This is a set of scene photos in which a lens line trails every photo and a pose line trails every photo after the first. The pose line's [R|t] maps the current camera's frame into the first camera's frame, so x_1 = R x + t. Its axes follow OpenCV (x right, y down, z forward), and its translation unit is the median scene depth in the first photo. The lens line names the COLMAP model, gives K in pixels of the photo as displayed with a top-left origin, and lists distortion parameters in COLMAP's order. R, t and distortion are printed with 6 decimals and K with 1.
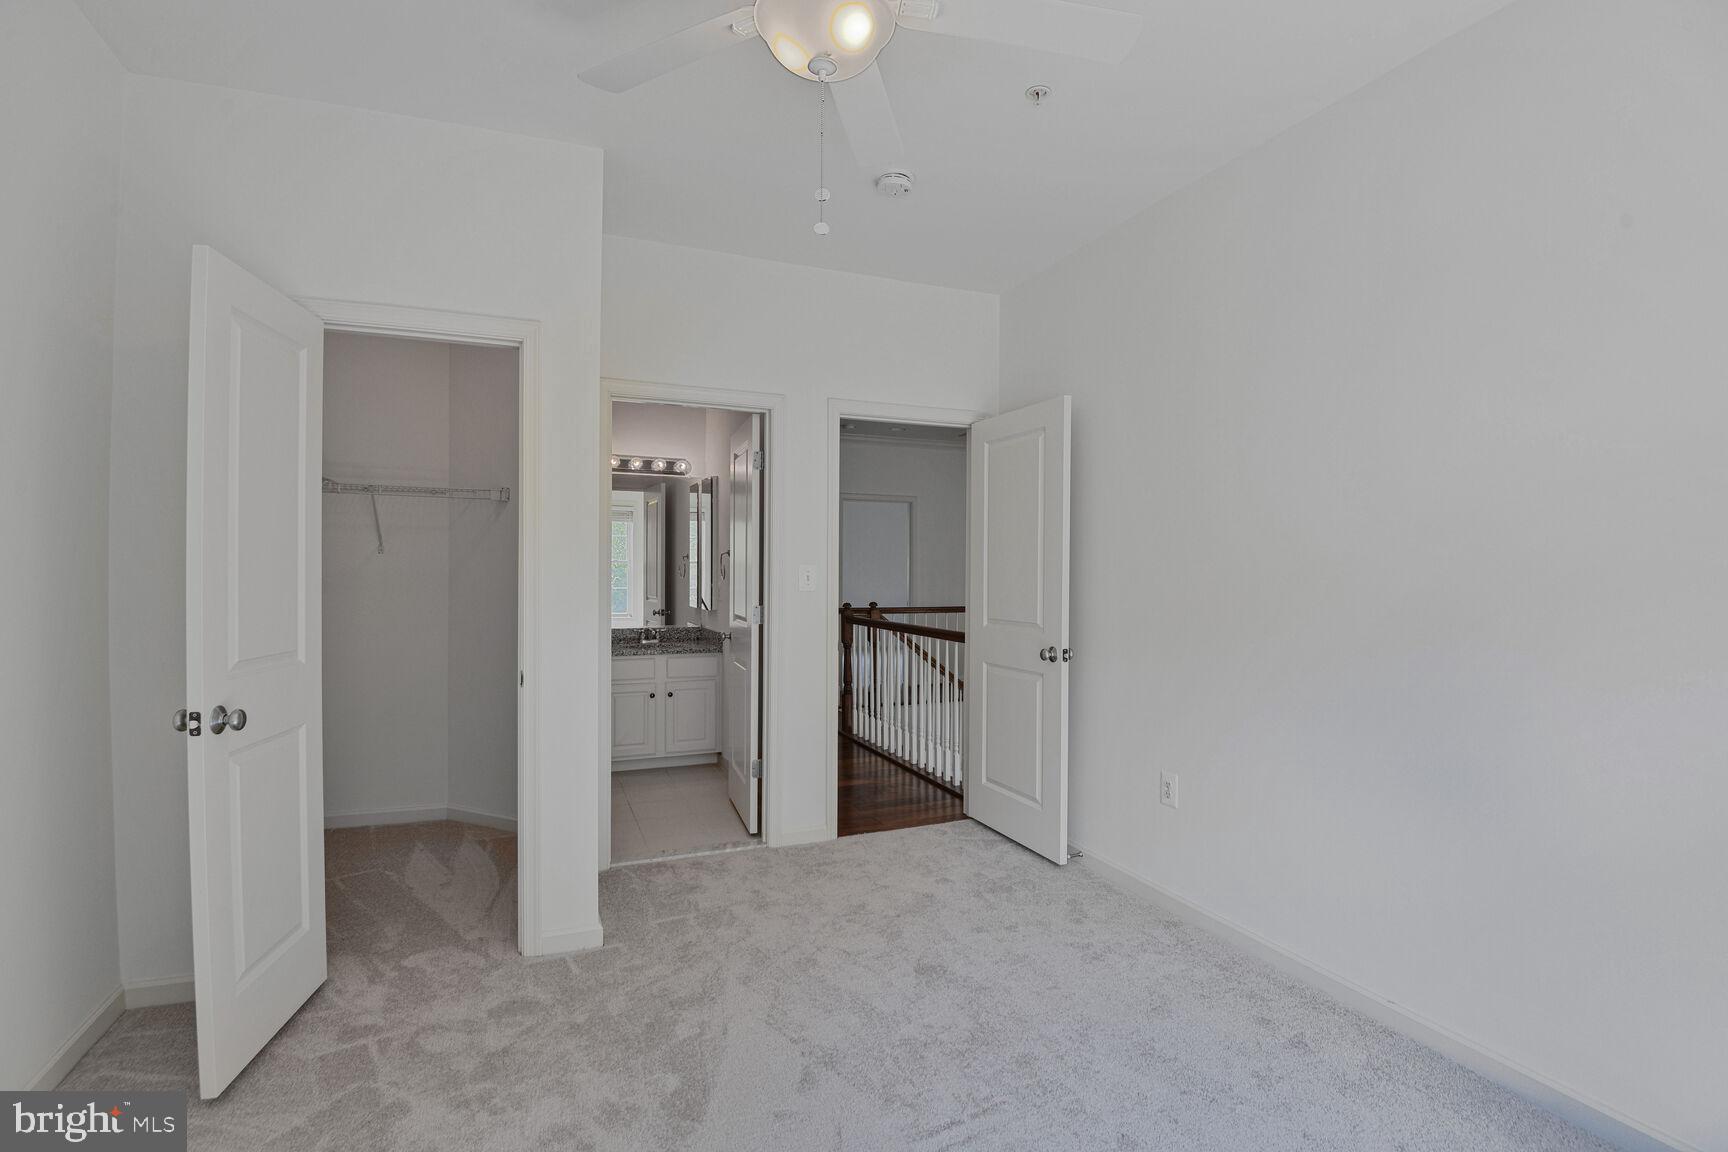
lens RADIAL K [[822.2, 0, 854.9], [0, 822.2, 569.8], [0, 0, 1]] dist [0.001708, -0.027811]
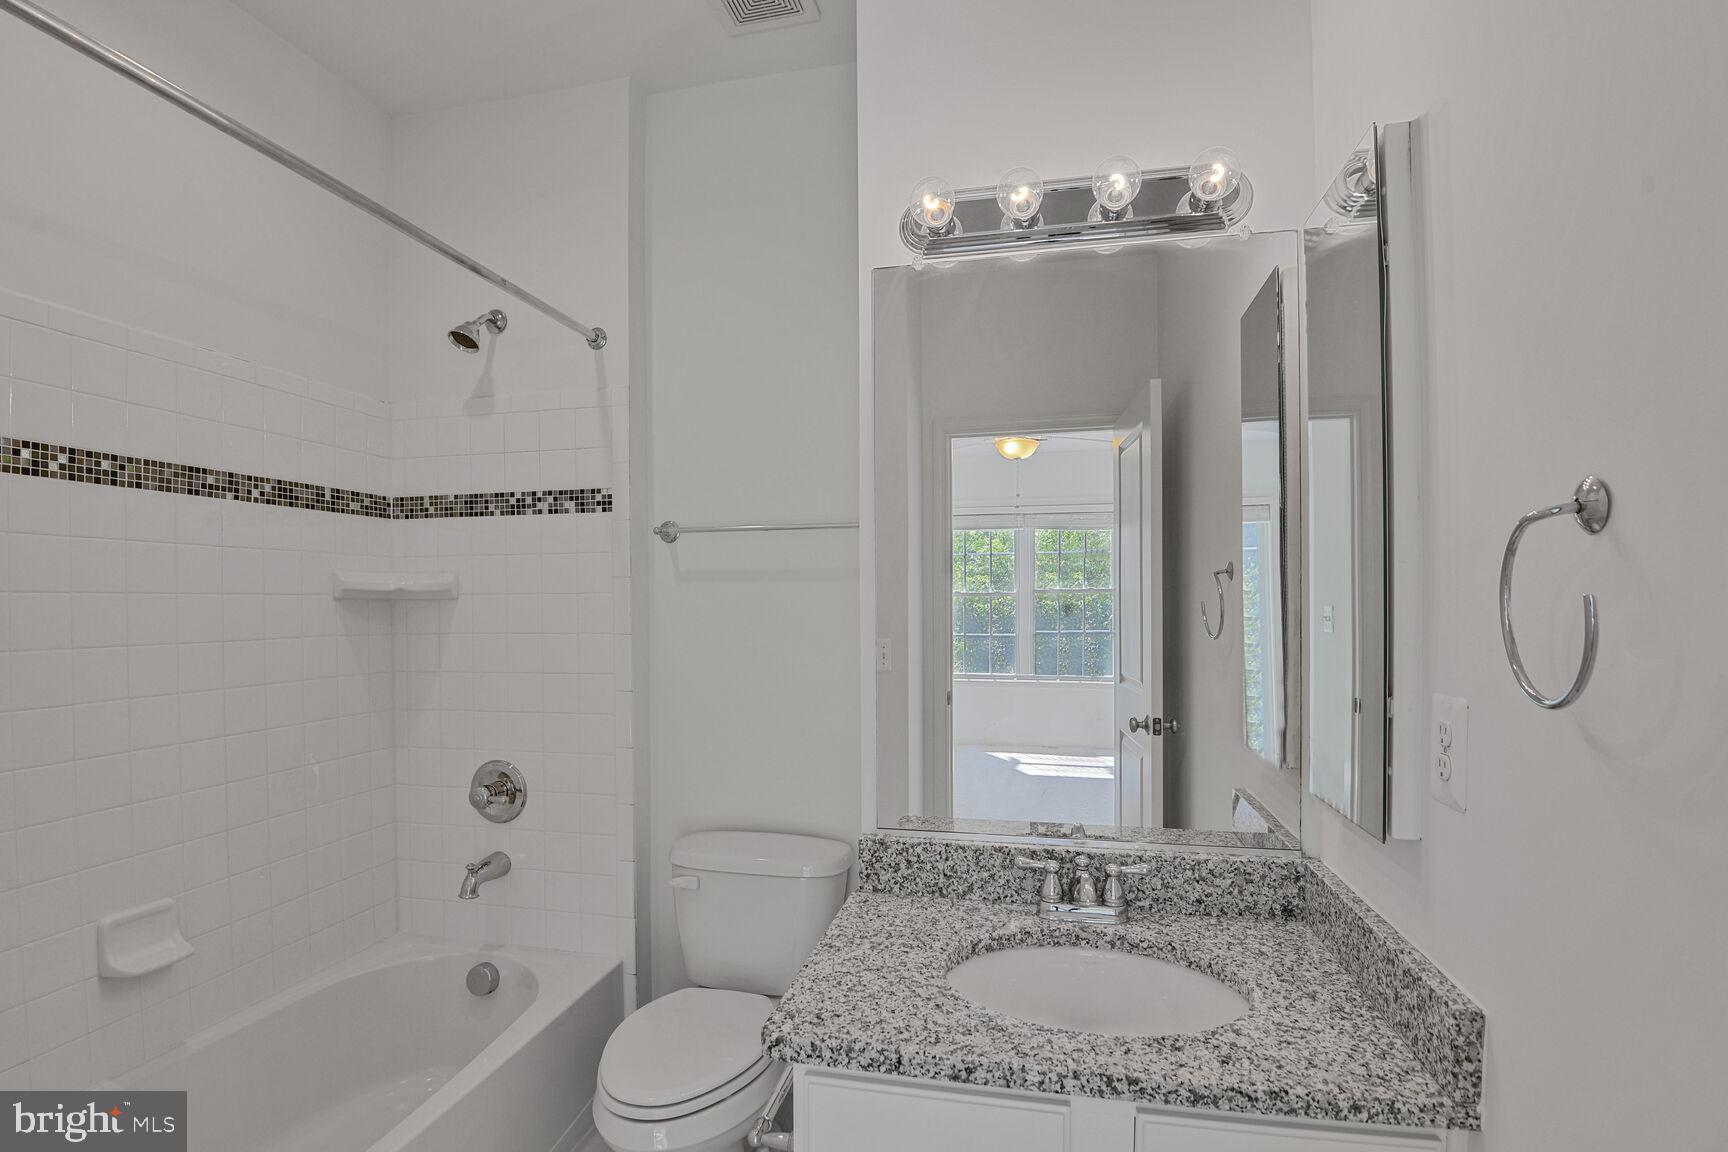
lens RADIAL K [[822.2, 0, 854.9], [0, 822.2, 569.8], [0, 0, 1]] dist [0.001708, -0.027811]
pose [[0.821539, -0.017303, -0.569890, -0.160290], [-0.004348, 0.999320, -0.036609, -0.005233], [0.570136, 0.032554, 0.820905, 0.743586]]
